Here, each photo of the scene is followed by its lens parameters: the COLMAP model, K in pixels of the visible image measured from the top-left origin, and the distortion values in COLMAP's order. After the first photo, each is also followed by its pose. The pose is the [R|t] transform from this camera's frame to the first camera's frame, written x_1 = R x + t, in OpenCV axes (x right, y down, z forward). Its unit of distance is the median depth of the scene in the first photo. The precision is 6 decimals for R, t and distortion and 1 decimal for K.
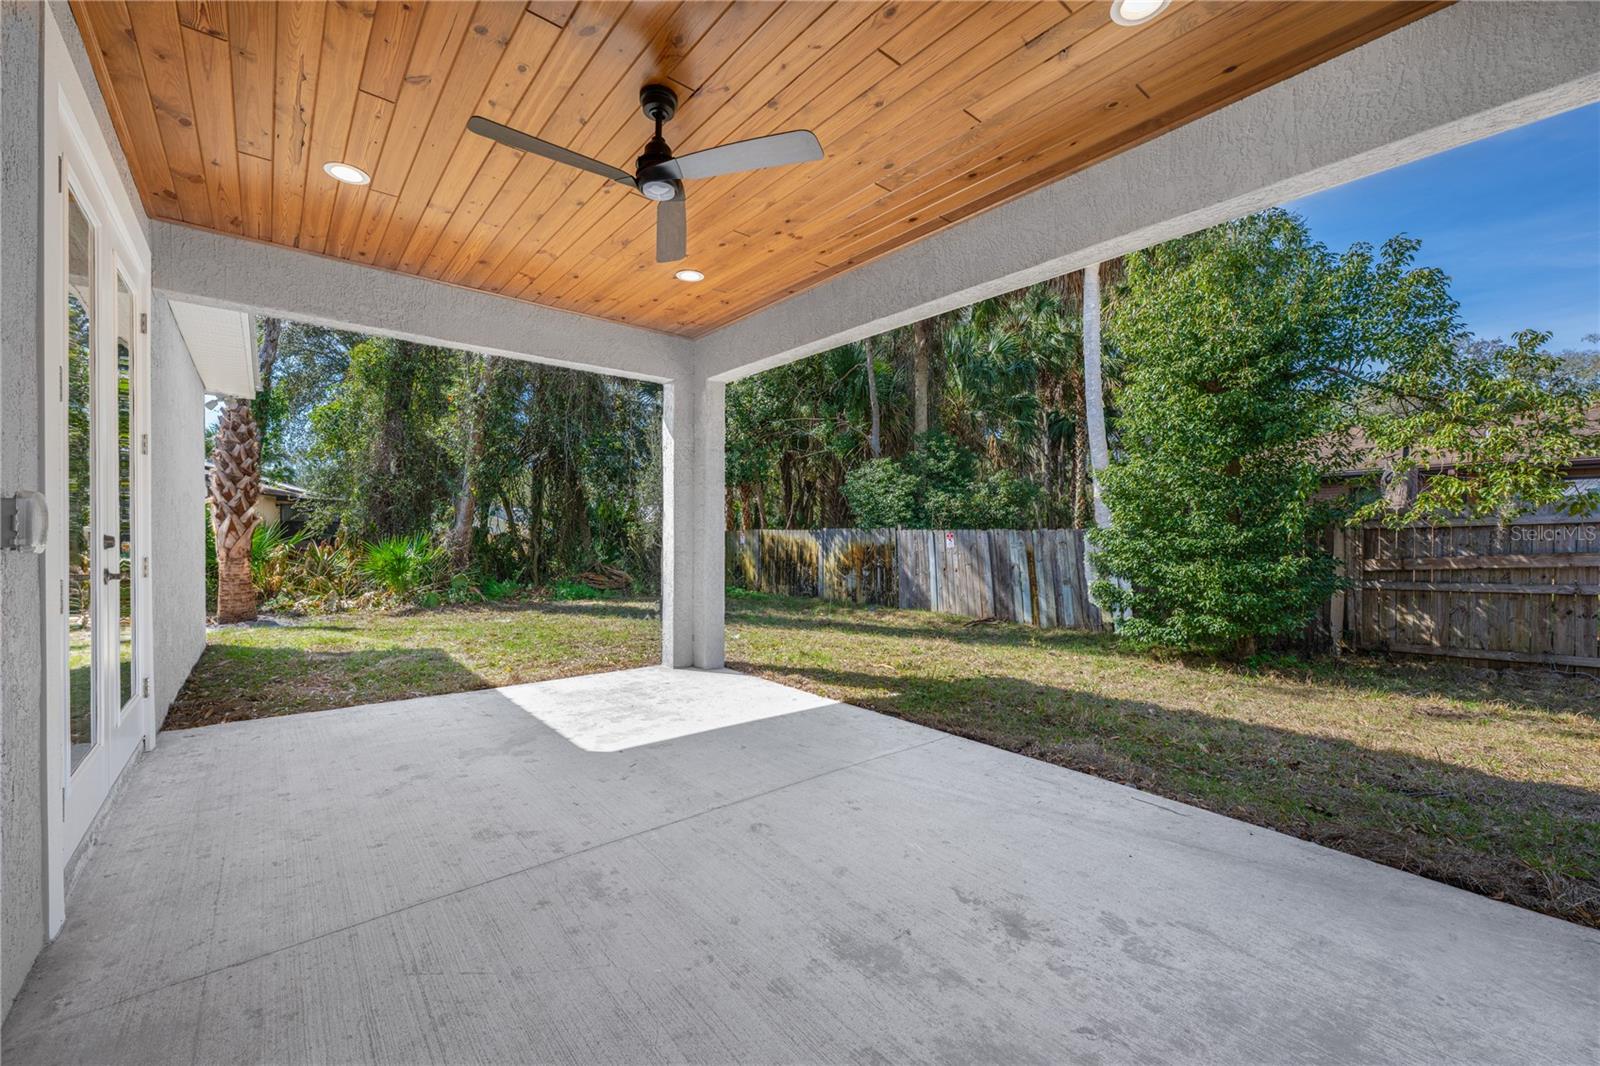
lens RADIAL K [[637.9, 0, 798.2], [0, 637.9, 535.1], [0, 0, 1]] dist [-0.001526, 0.000870]
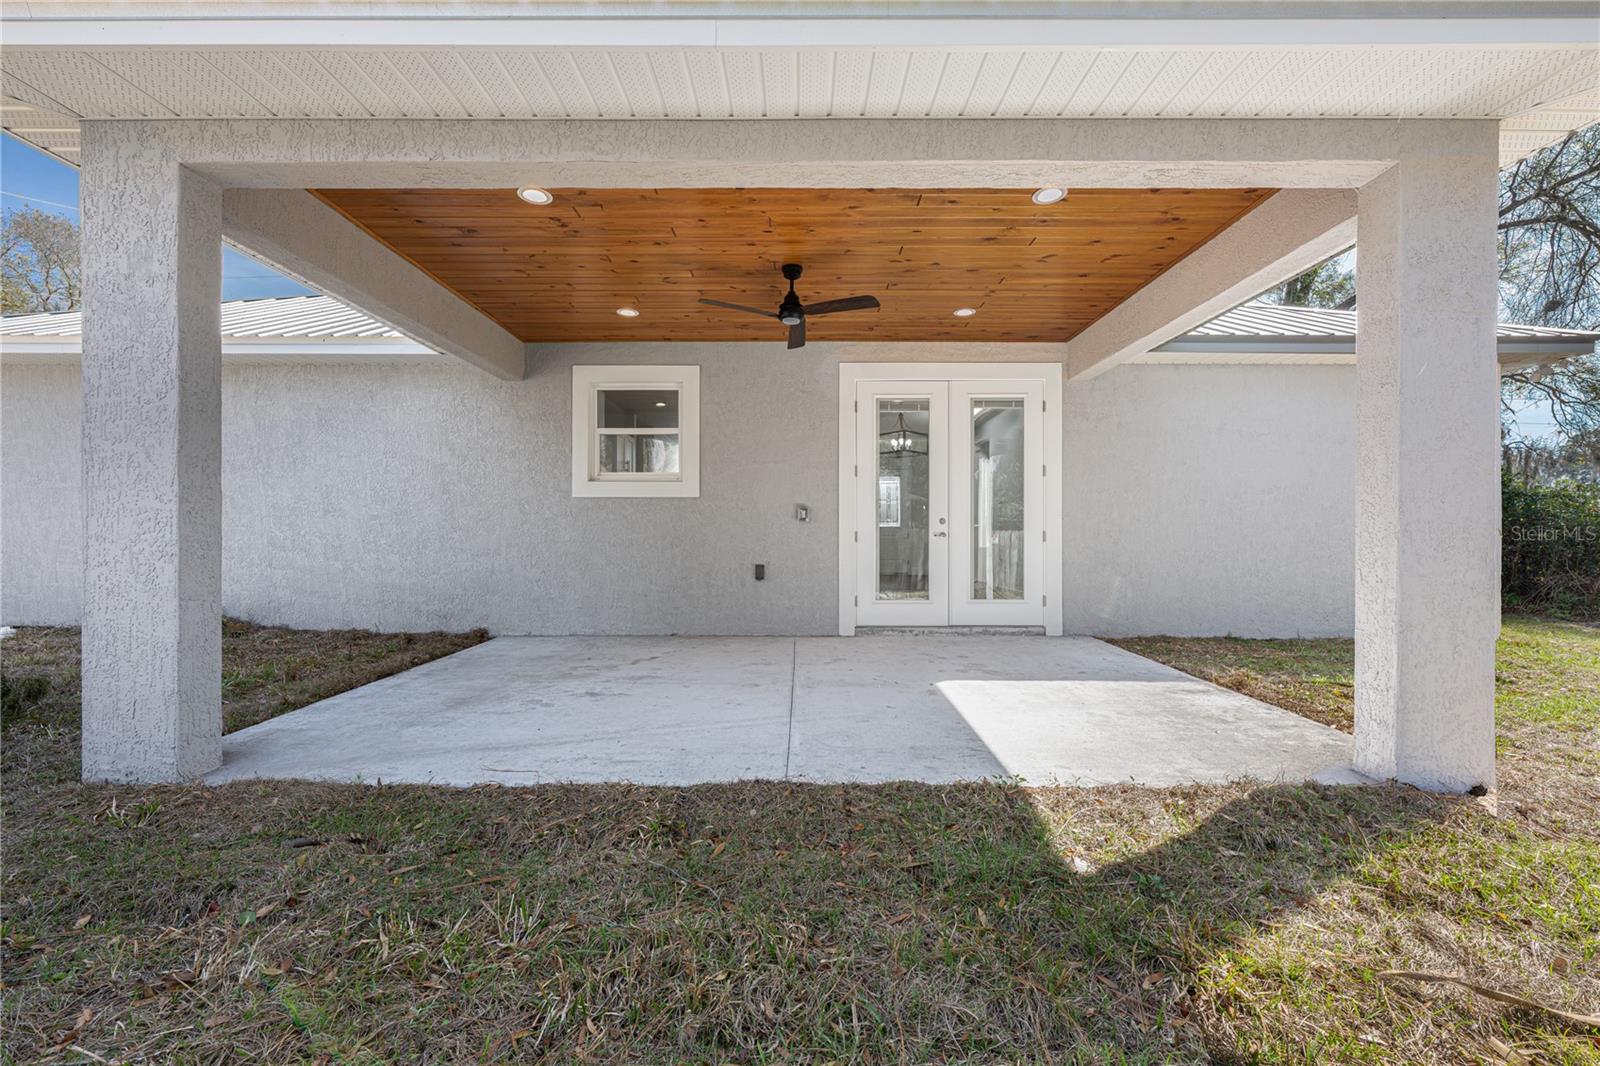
lens RADIAL K [[637.9, 0, 799.2], [0, 637.9, 535.2], [0, 0, 1]] dist [-0.001526, 0.000870]
pose [[-0.646791, -0.005148, -0.762649, 1.010588], [-0.006464, 0.999978, -0.001269, 0.063085], [0.762639, 0.004109, -0.646811, 1.935874]]
